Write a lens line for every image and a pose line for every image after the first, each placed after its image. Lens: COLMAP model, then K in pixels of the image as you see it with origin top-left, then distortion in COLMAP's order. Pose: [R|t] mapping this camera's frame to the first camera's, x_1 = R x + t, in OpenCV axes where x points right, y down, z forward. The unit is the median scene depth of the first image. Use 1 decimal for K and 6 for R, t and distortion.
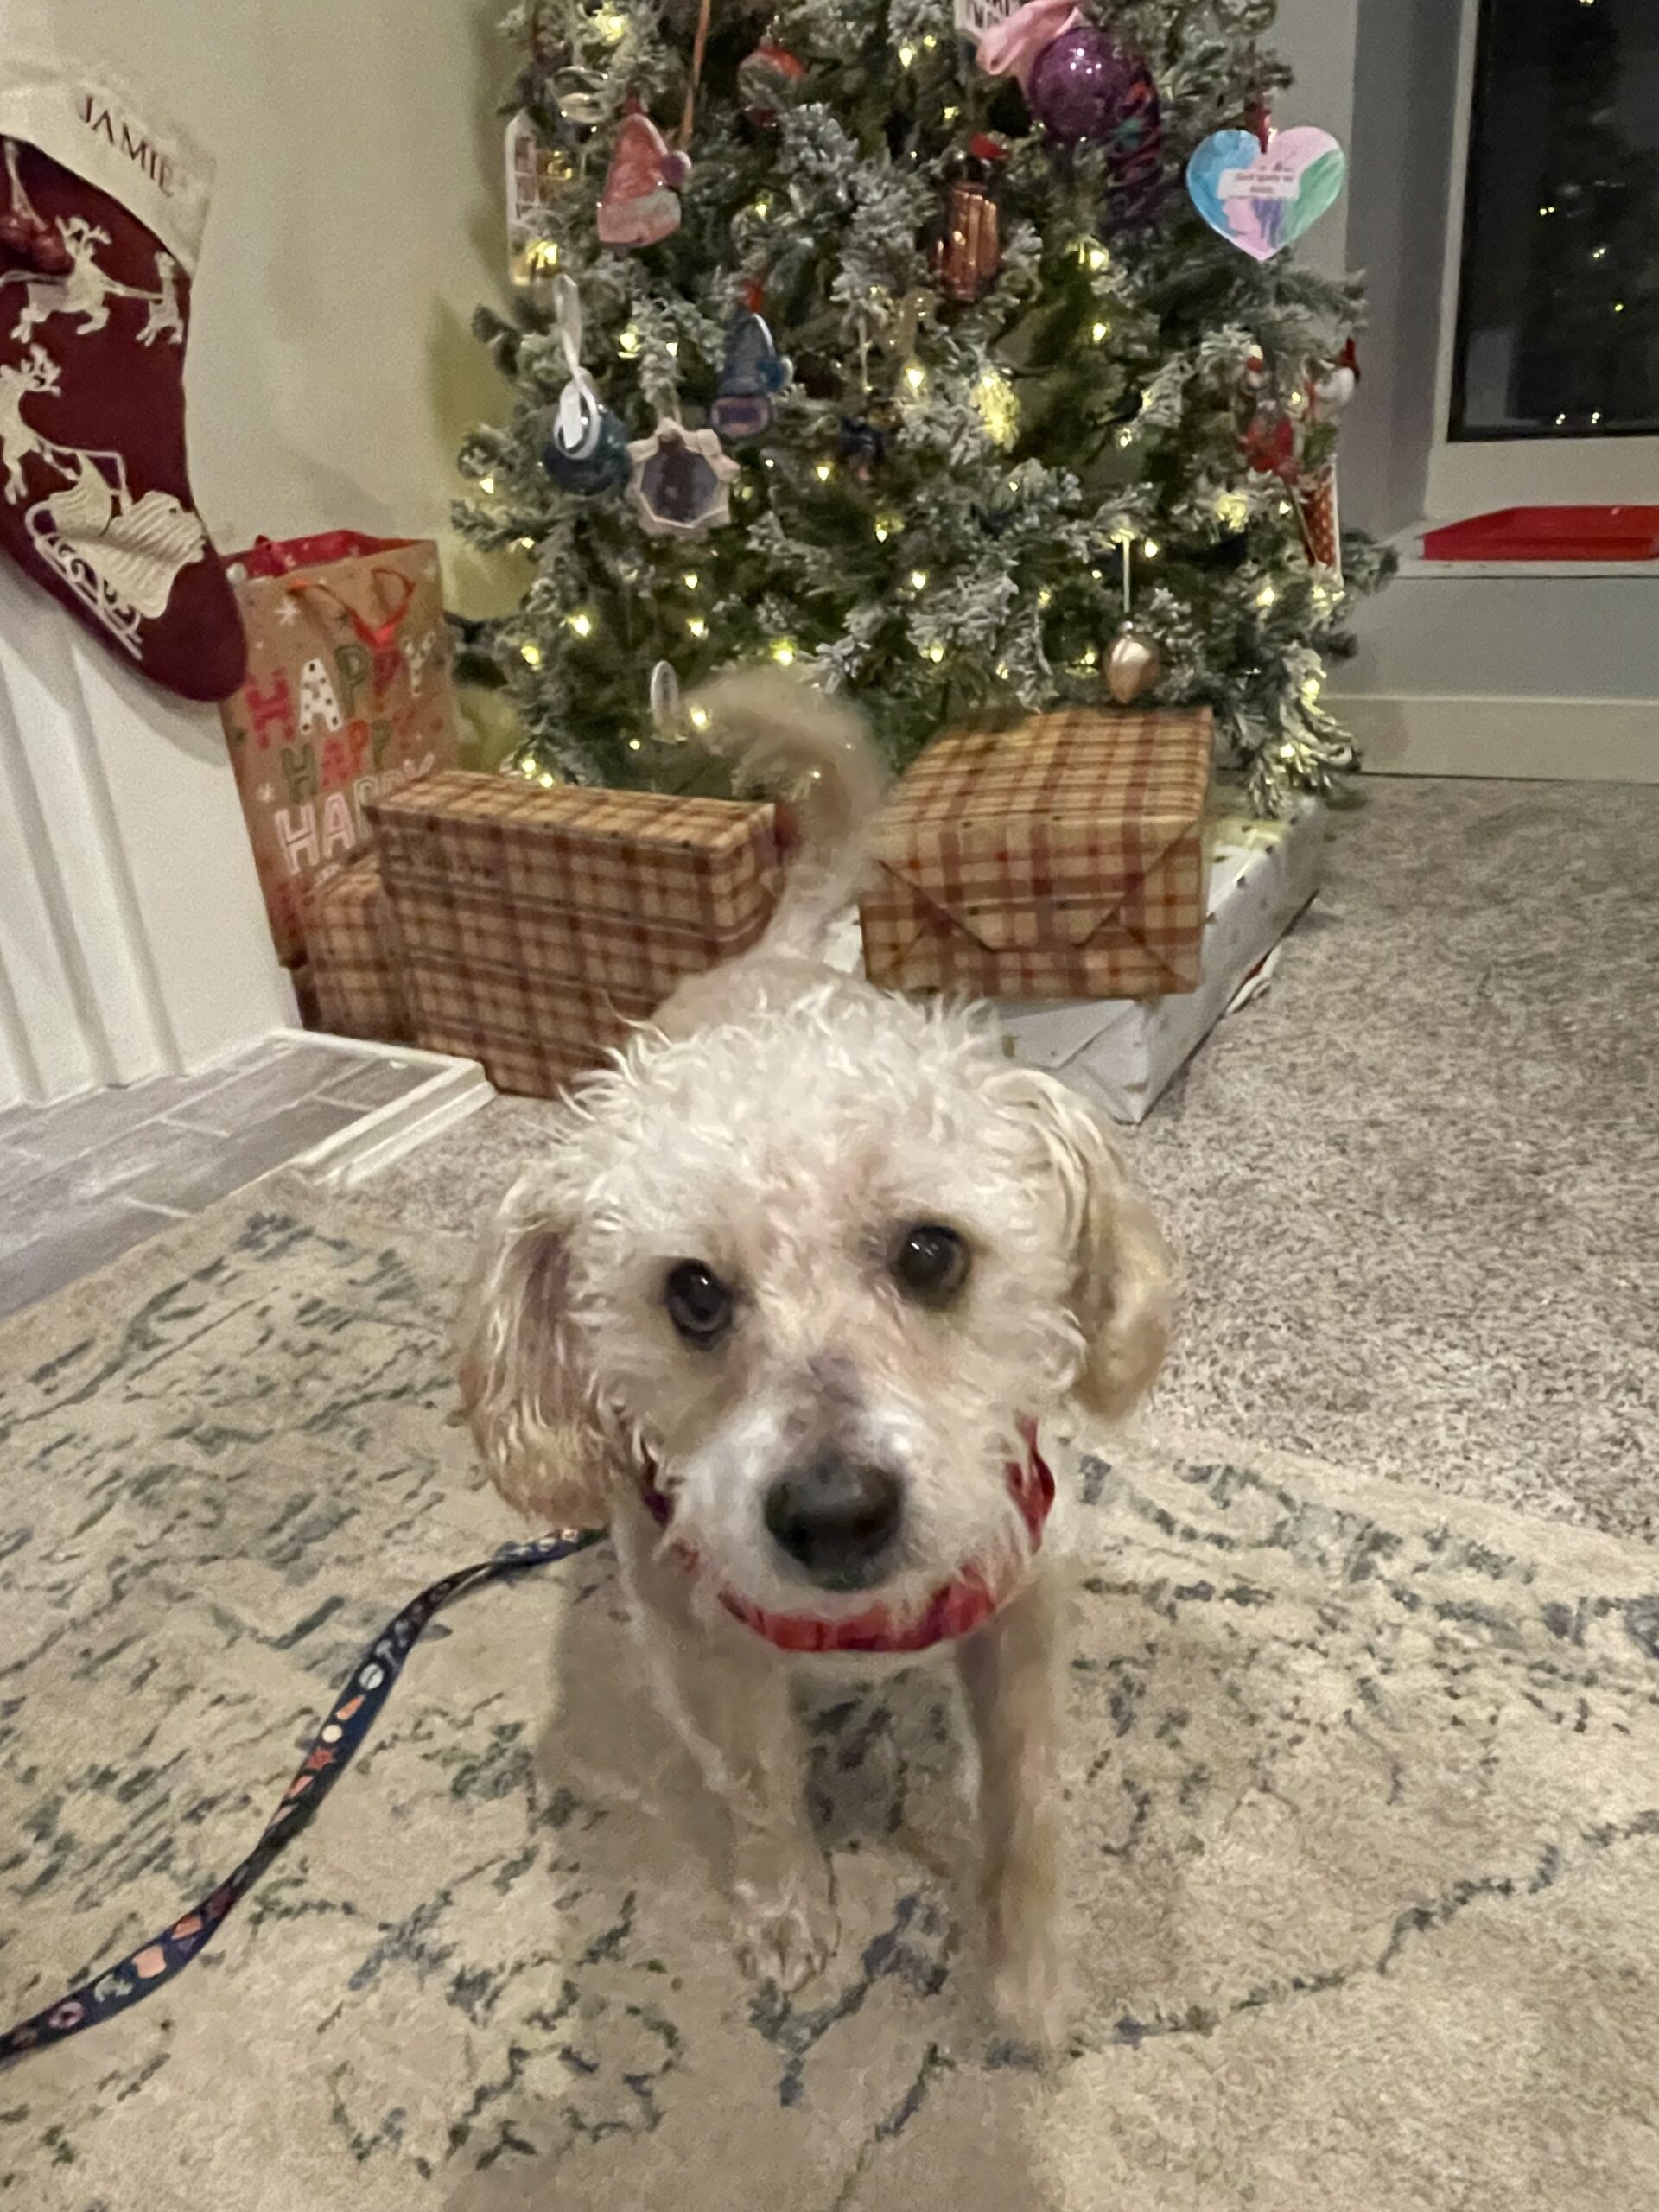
lens RADIAL K [[1617.9, 0, 803.2], [0, 1617.9, 1103.2], [0, 0, 1]] dist [0.039996, -0.068567]
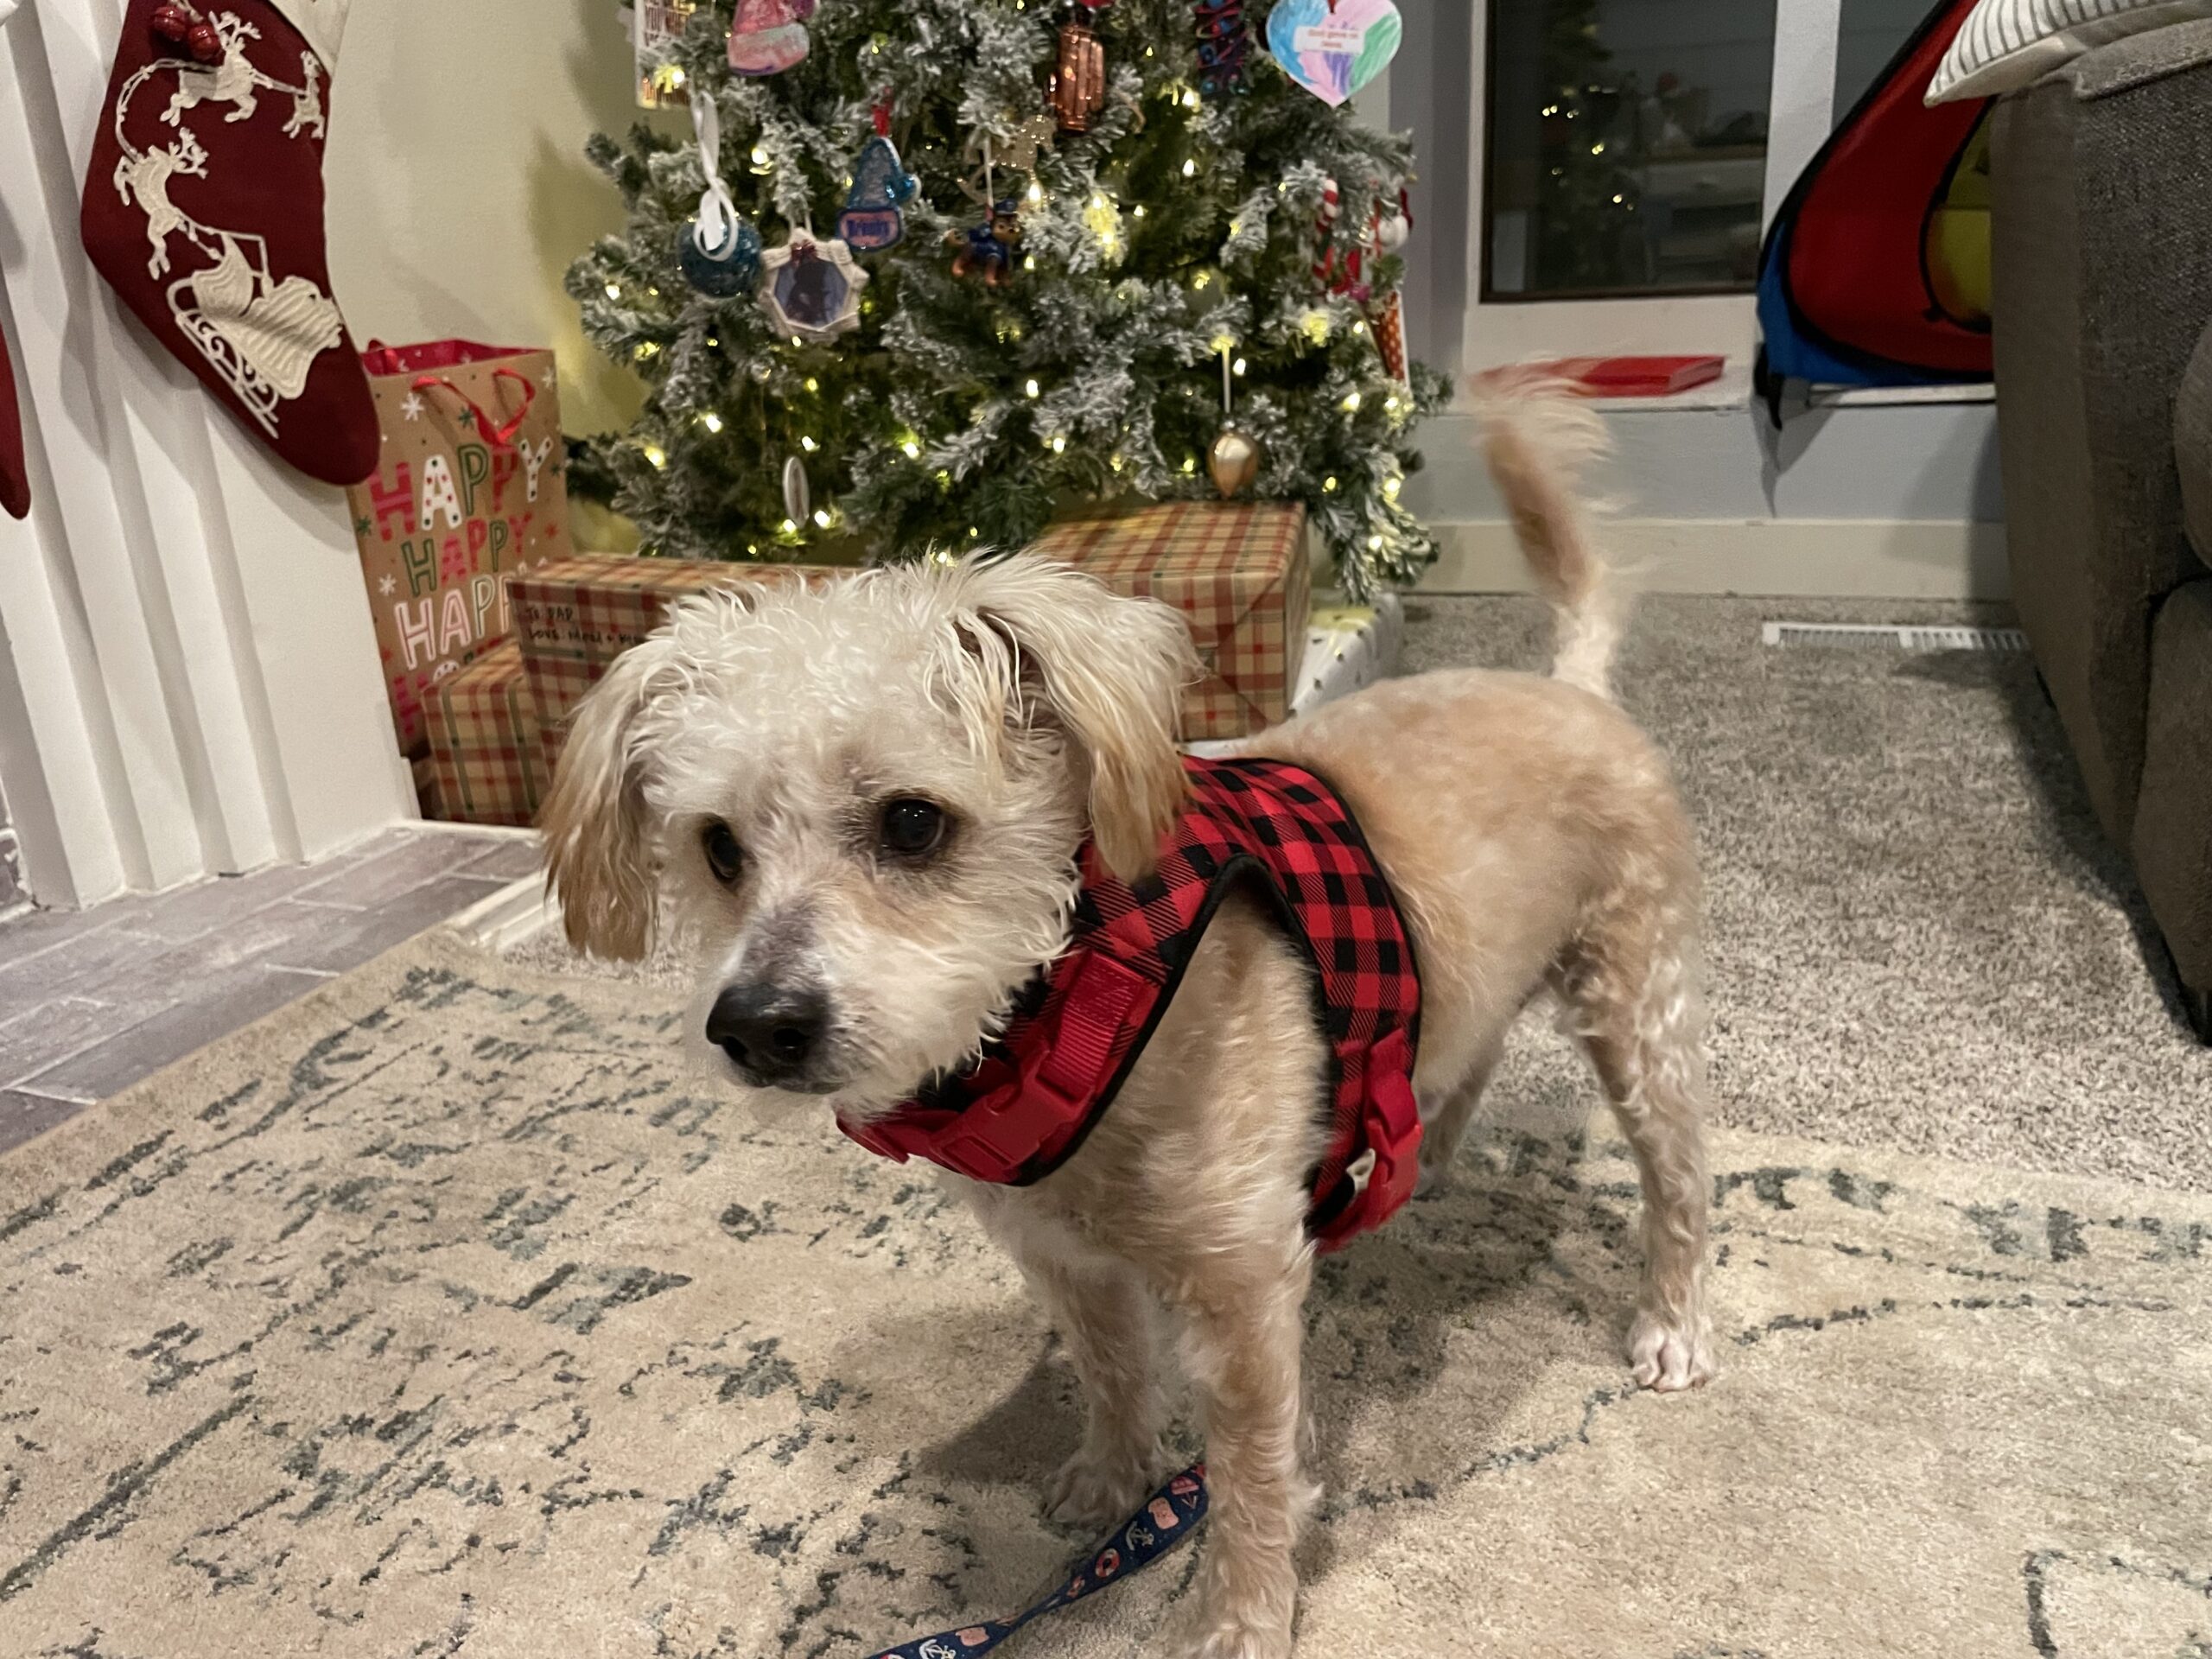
lens RADIAL K [[1669.1, 0, 1091.8], [0, 1669.1, 820.7], [0, 0, 1]] dist [0.077890, -0.098578]
pose [[0.989123, -0.022976, 0.145286, -0.066361], [0.038209, 0.993953, -0.102943, 0.089937], [-0.142042, 0.107374, 0.984020, -0.076805]]
